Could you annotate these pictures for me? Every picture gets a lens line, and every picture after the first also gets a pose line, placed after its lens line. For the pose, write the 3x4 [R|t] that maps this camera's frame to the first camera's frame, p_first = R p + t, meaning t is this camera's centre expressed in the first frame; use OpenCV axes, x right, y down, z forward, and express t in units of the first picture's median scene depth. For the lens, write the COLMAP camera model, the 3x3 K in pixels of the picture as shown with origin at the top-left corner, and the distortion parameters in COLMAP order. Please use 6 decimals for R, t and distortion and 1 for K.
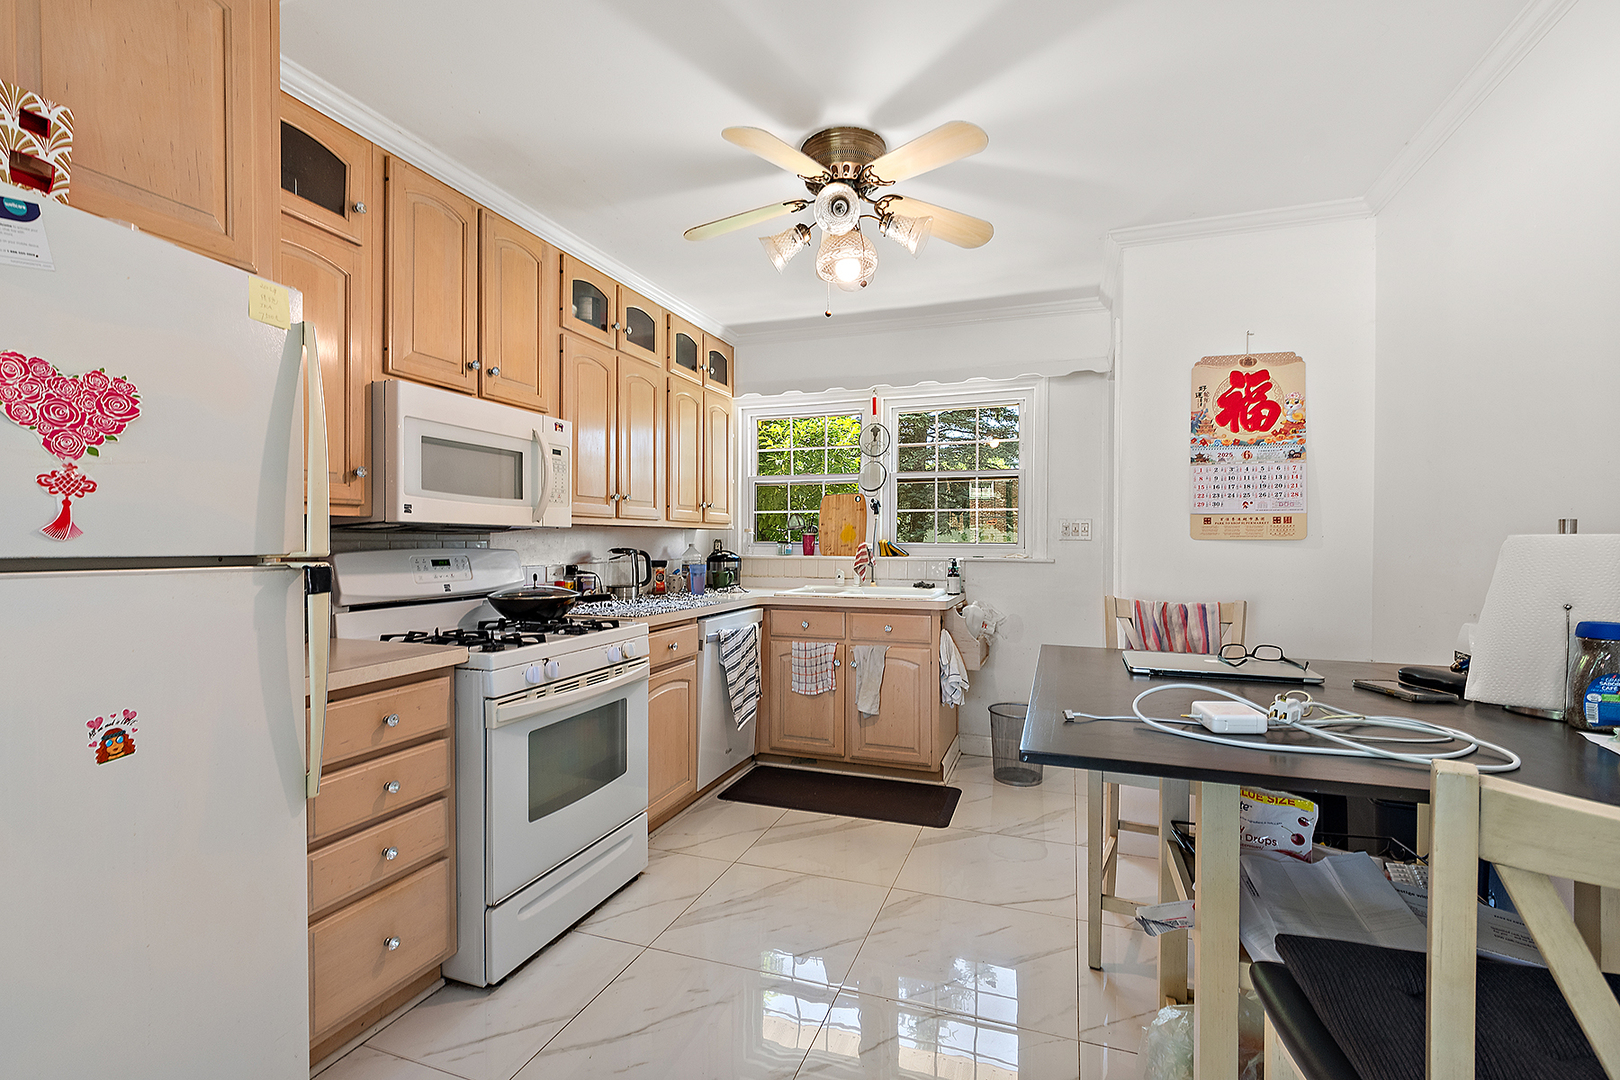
lens RADIAL K [[719.0, 0, 810.0], [0, 719.0, 540.0], [0, 0, 1]] dist [-0.000246, -0.000043]
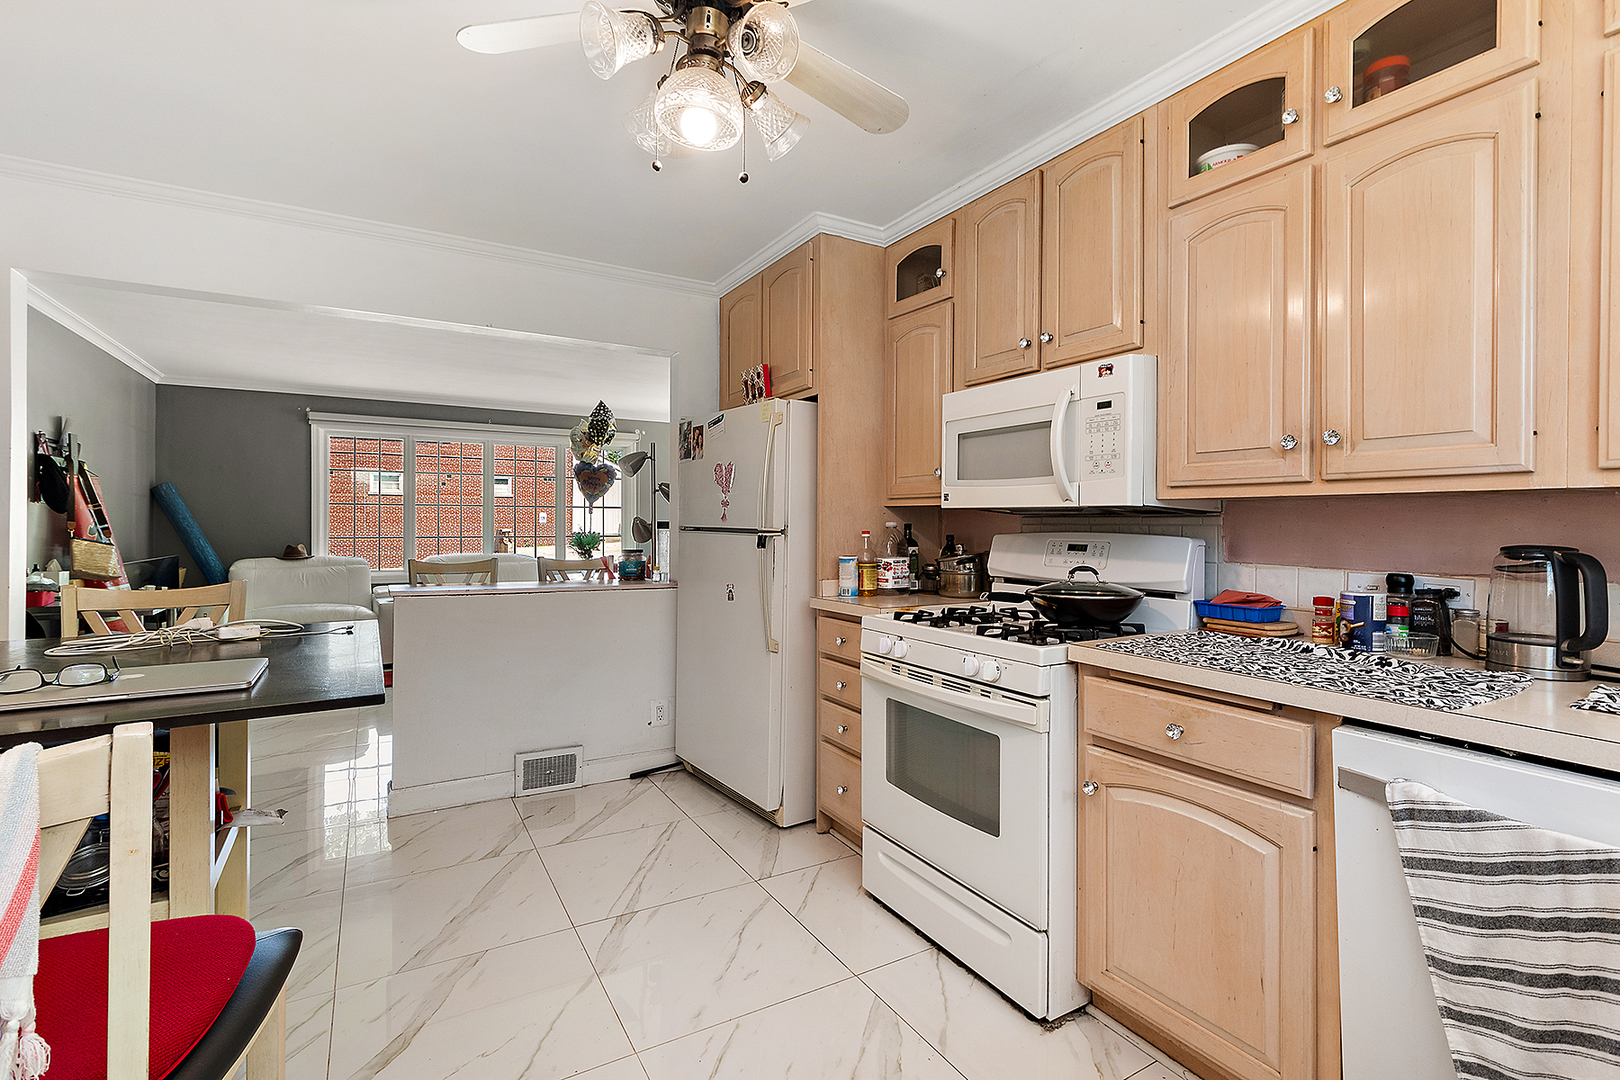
lens RADIAL K [[753.2, 0, 805.4], [0, 753.2, 513.7], [0, 0, 1]] dist [-0.000235, -0.000047]
pose [[-0.649757, -0.013292, -0.760025, 0.485537], [-0.005312, 0.999902, -0.012946, 0.001561], [0.760123, -0.004374, -0.649764, 1.413070]]
